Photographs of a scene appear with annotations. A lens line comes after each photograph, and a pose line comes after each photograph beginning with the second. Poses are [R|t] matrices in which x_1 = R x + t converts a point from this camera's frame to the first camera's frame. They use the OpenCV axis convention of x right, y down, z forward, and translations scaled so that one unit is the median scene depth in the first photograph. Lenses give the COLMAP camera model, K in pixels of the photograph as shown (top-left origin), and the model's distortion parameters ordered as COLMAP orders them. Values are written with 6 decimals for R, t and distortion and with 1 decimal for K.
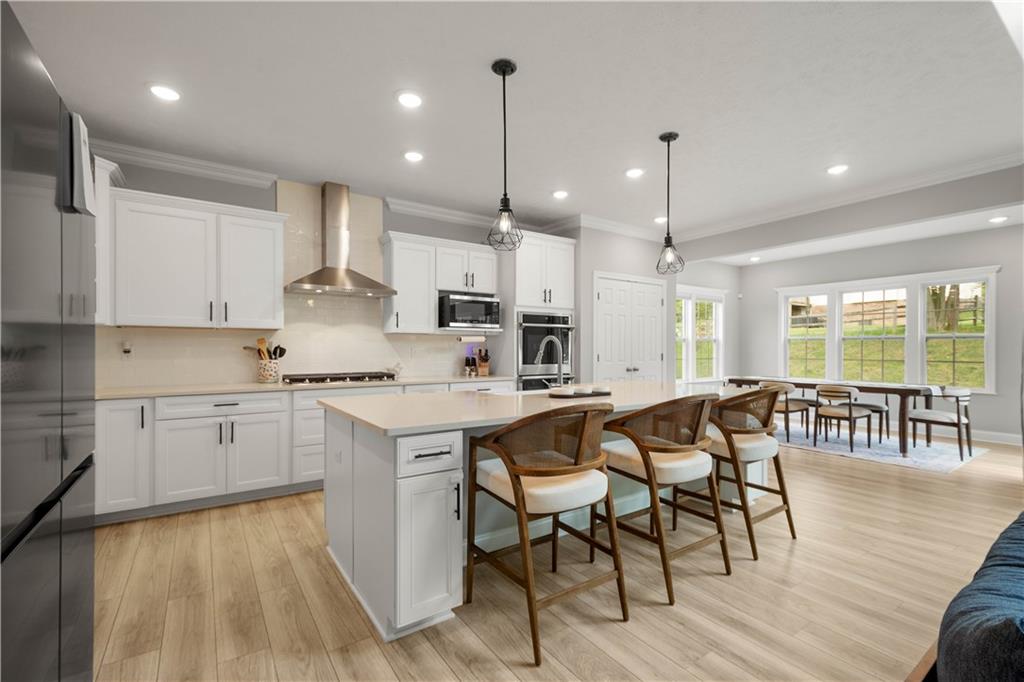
lens RADIAL K [[451.6, 0, 519.5], [0, 451.6, 341.9], [0, 0, 1]] dist [0.001650, 0.000111]
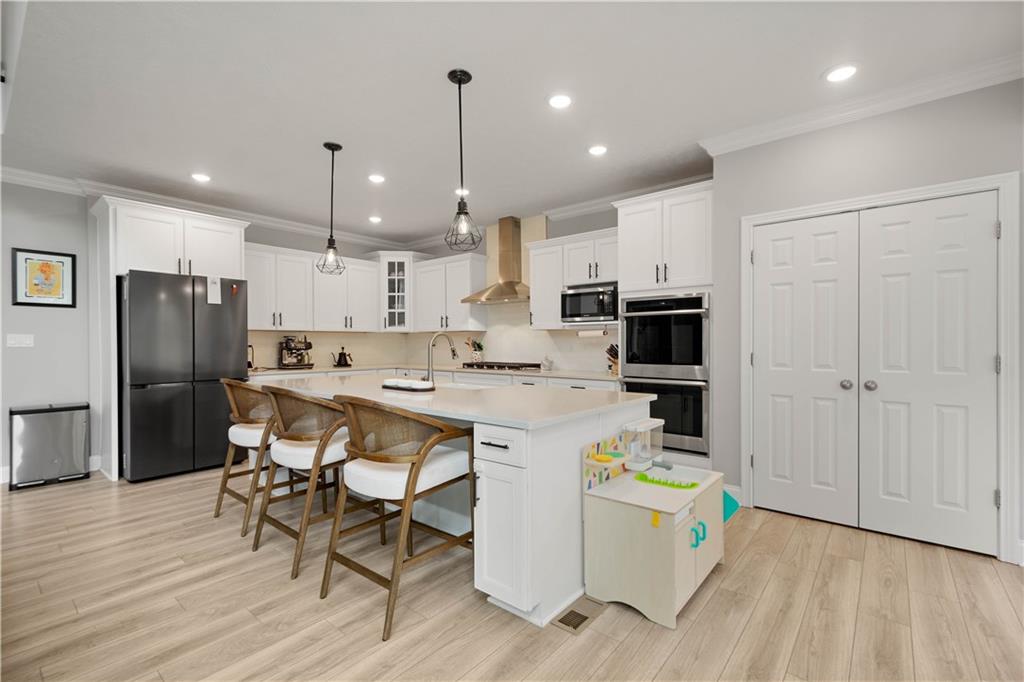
lens RADIAL K [[451.6, 0, 519.3], [0, 451.6, 345.8], [0, 0, 1]] dist [0.001650, 0.000111]
pose [[0.277711, -0.003674, -0.960658, 0.741394], [0.003346, 0.999990, -0.002857, 0.020758], [0.960659, -0.002421, 0.277721, 0.589887]]
